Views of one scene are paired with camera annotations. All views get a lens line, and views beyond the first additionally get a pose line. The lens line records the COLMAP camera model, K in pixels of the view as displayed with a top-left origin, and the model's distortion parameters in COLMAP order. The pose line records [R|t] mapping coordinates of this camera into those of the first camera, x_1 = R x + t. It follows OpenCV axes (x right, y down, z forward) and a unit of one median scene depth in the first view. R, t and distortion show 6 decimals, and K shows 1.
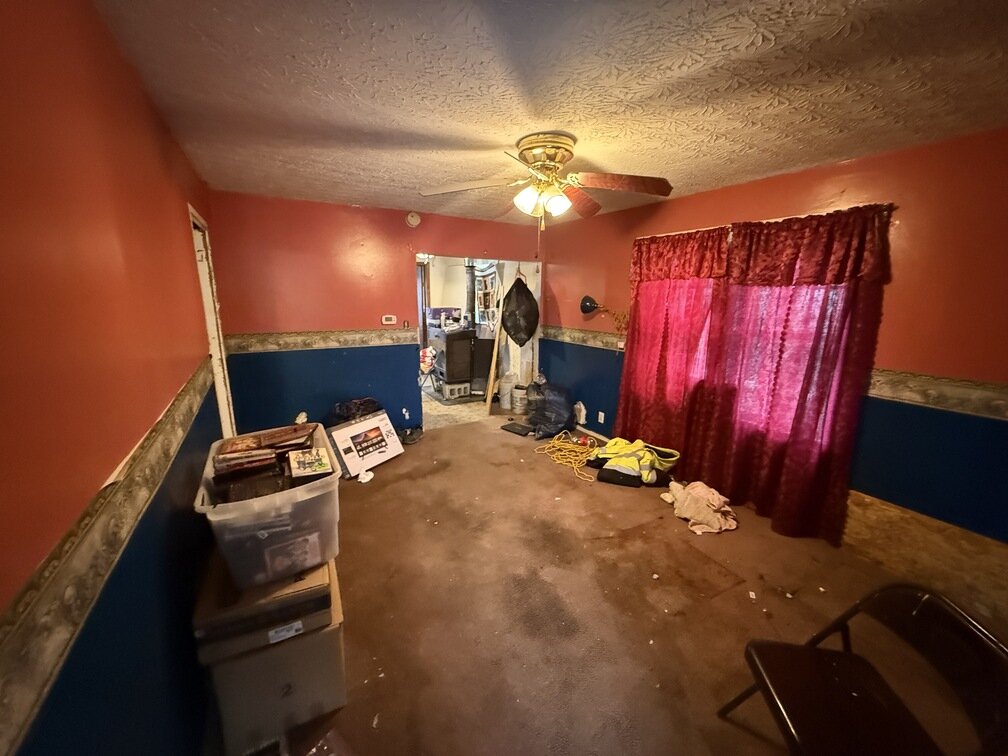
lens RADIAL K [[403.9, 0, 501.8], [0, 403.9, 381.2], [0, 0, 1]] dist [-0.002243, -0.000076]
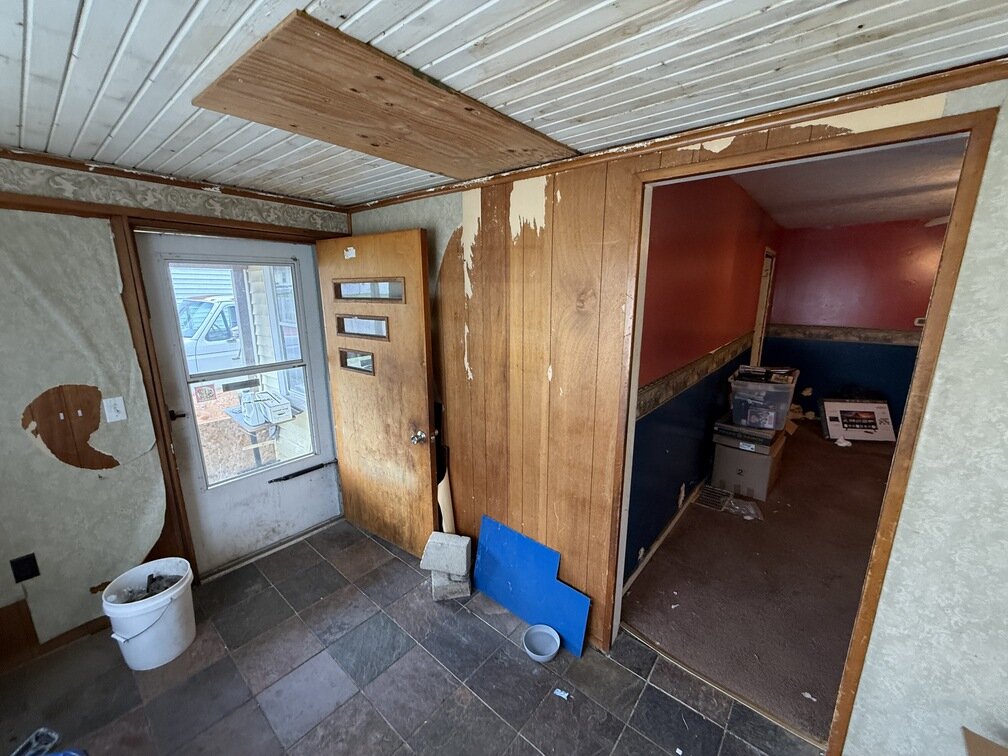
lens RADIAL K [[403.9, 0, 501.6], [0, 403.9, 379.2], [0, 0, 1]] dist [-0.002243, -0.000076]
pose [[0.355156, 0.193169, -0.914631, 0.385125], [-0.203445, 0.970937, 0.126063, 0.100805], [0.912400, 0.141305, 0.384133, -0.465663]]
